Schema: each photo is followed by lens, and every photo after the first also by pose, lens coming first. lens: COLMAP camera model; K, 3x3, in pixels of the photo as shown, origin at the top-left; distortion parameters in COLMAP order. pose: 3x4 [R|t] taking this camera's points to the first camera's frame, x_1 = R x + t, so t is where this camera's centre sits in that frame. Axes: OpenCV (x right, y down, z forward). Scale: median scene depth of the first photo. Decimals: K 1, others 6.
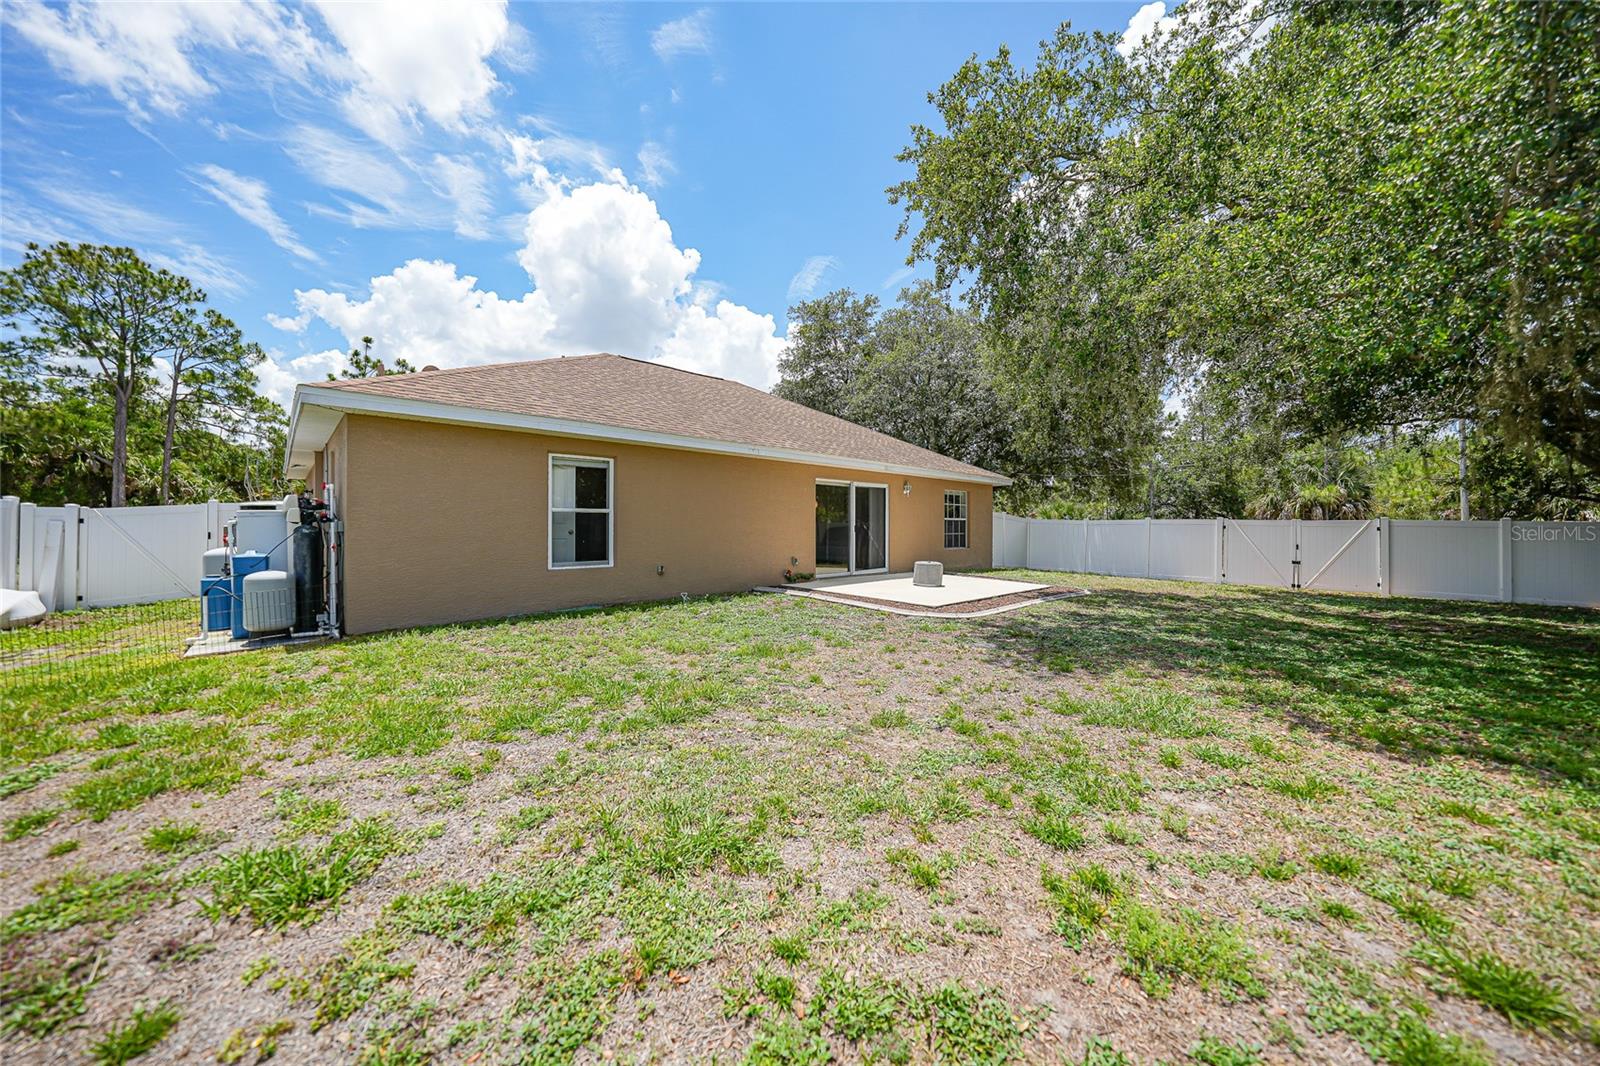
lens RADIAL K [[556.7, 0, 800.0], [0, 556.7, 533.0], [0, 0, 1]] dist [-0.030111, 0.006444]
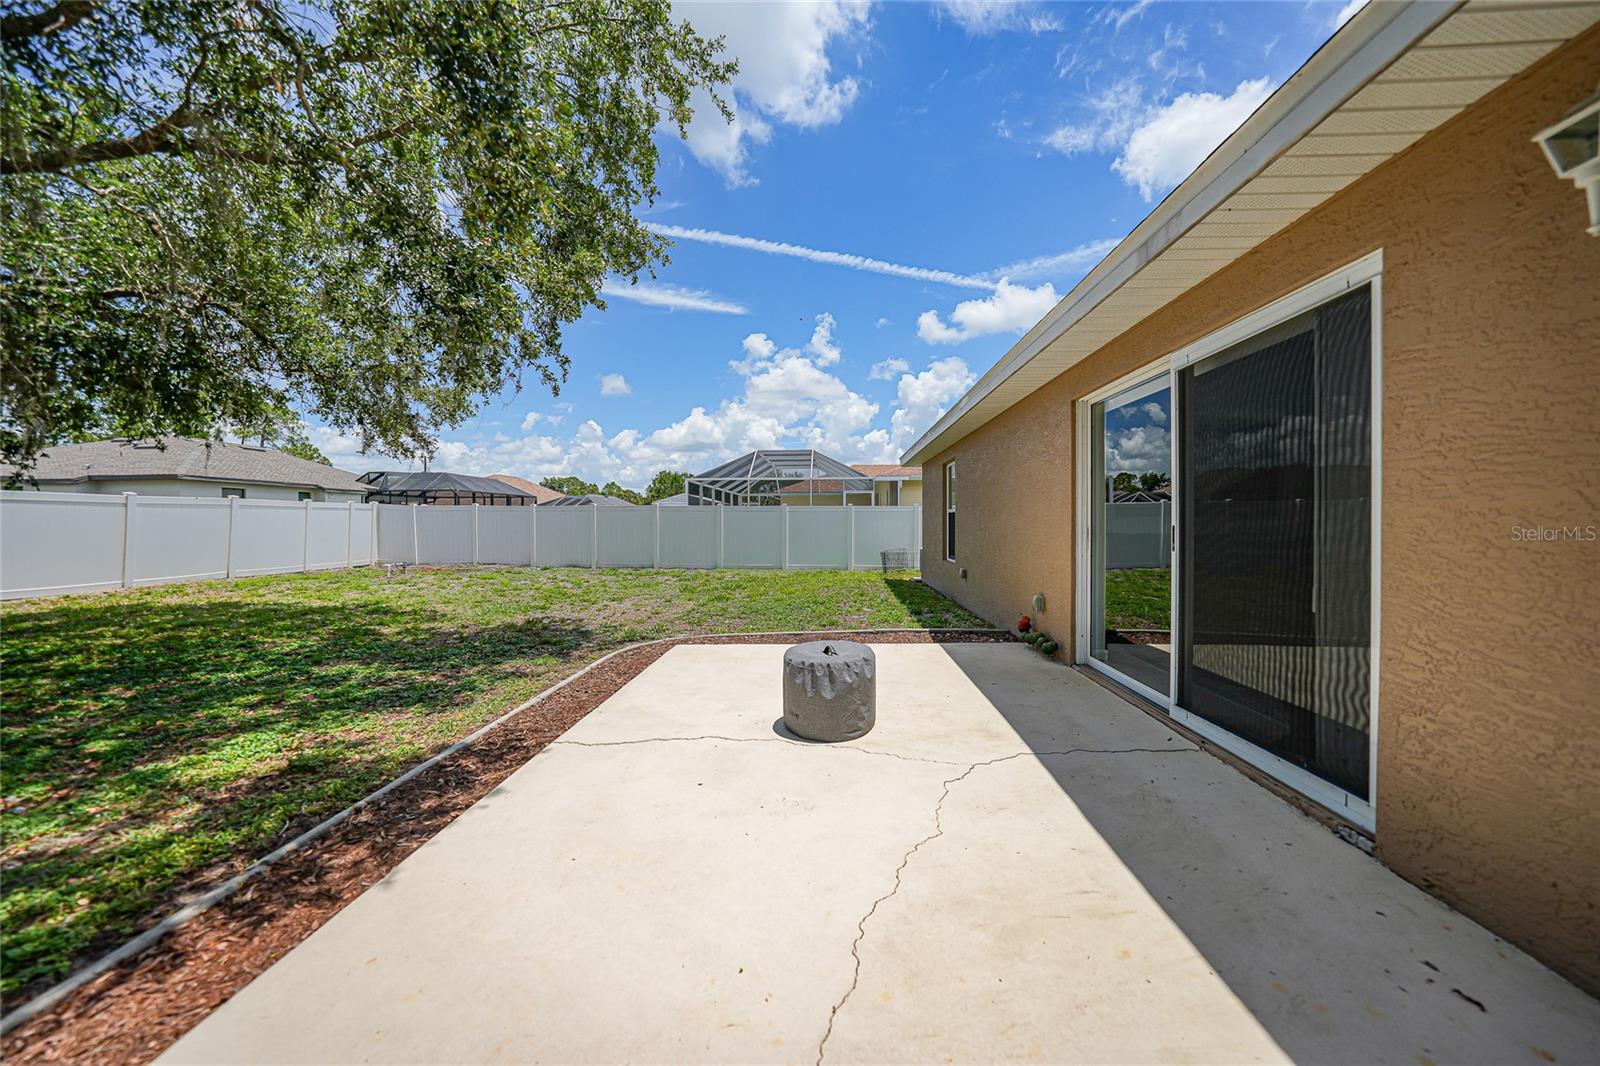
lens RADIAL K [[556.7, 0, 800.0], [0, 556.7, 533.0], [0, 0, 1]] dist [-0.030111, 0.006444]
pose [[-0.737187, 0.011459, -0.675592, 0.577846], [-0.006840, 0.999678, 0.024420, -0.022172], [0.675654, 0.022623, -0.736871, 1.566860]]
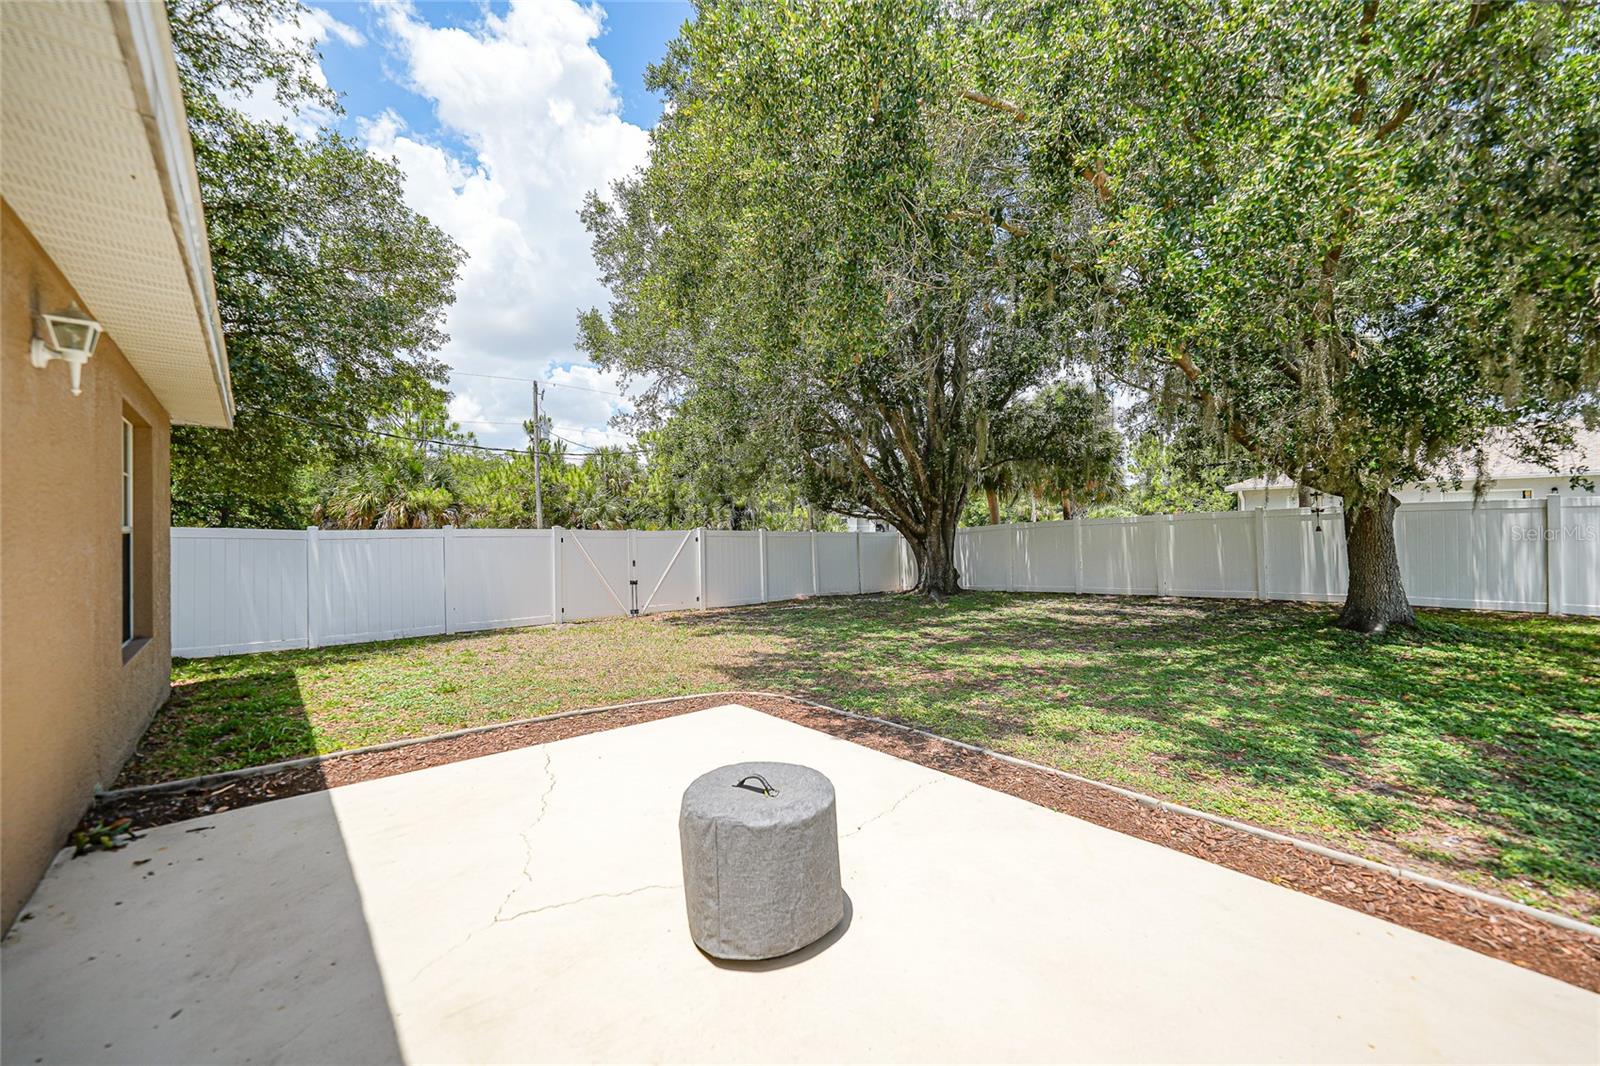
lens RADIAL K [[598.8, 0, 802.1], [0, 598.8, 528.5], [0, 0, 1]] dist [-0.018256, 0.008096]
pose [[0.027943, 0.000019, 0.999610, 0.054835], [0.018110, 0.999836, -0.000526, -0.037311], [-0.999445, 0.018117, 0.027938, 1.272597]]
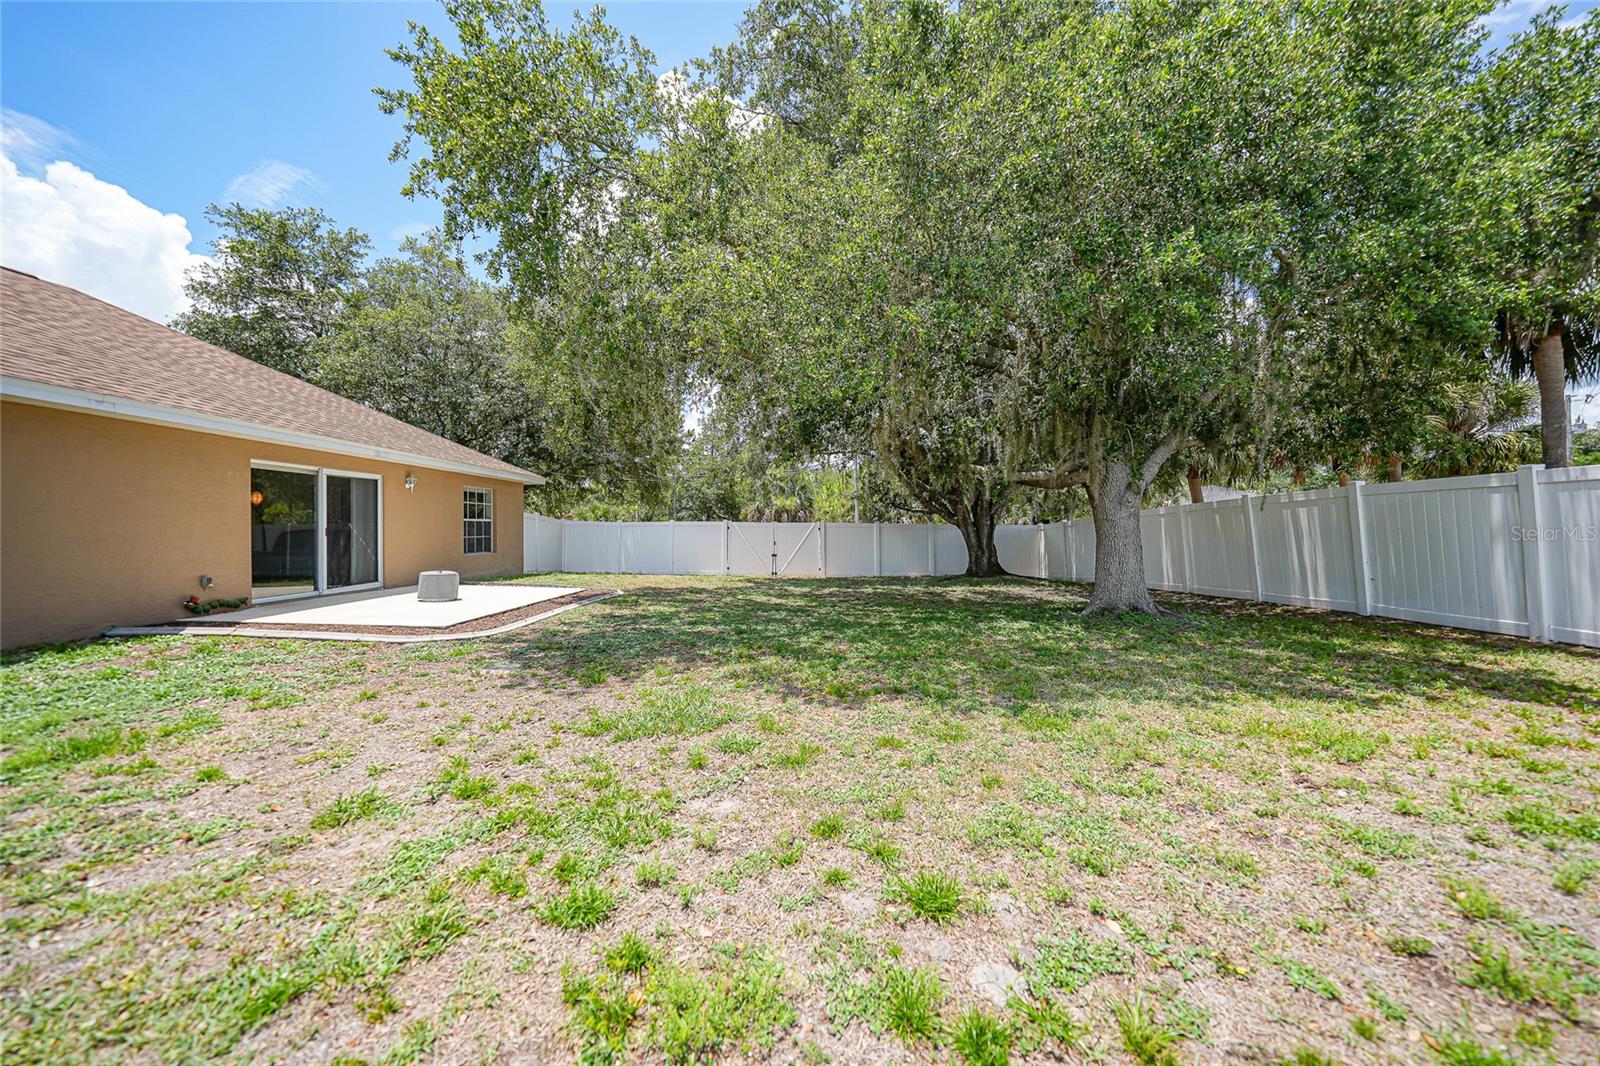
lens RADIAL K [[556.7, 0, 800.0], [0, 556.7, 533.0], [0, 0, 1]] dist [-0.030111, 0.006444]
pose [[0.703691, -0.009011, 0.710449, 0.038087], [0.011436, 0.999934, 0.001356, 0.000143], [-0.710414, 0.007170, 0.703747, 0.061764]]
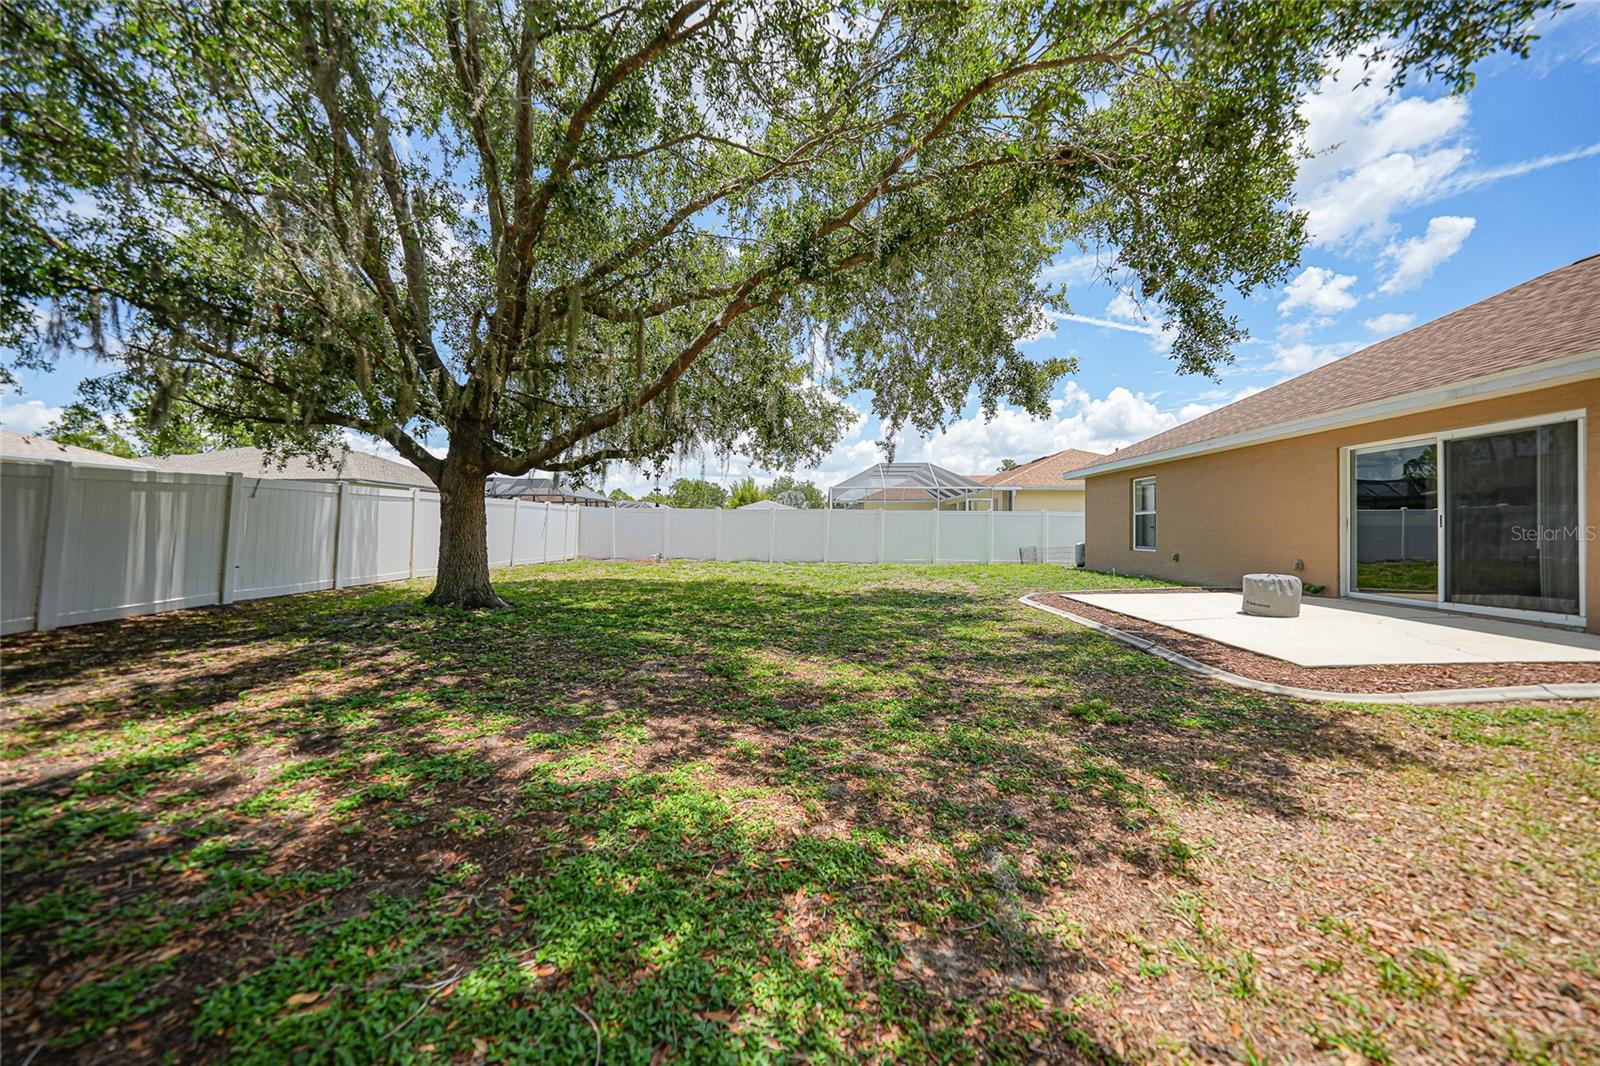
lens RADIAL K [[556.7, 0, 800.0], [0, 556.7, 533.0], [0, 0, 1]] dist [-0.030111, 0.006444]
pose [[-0.715261, -0.006328, -0.698829, 1.303391], [-0.020004, 0.999735, 0.011421, 0.014351], [0.698571, 0.022148, -0.715198, 1.379373]]
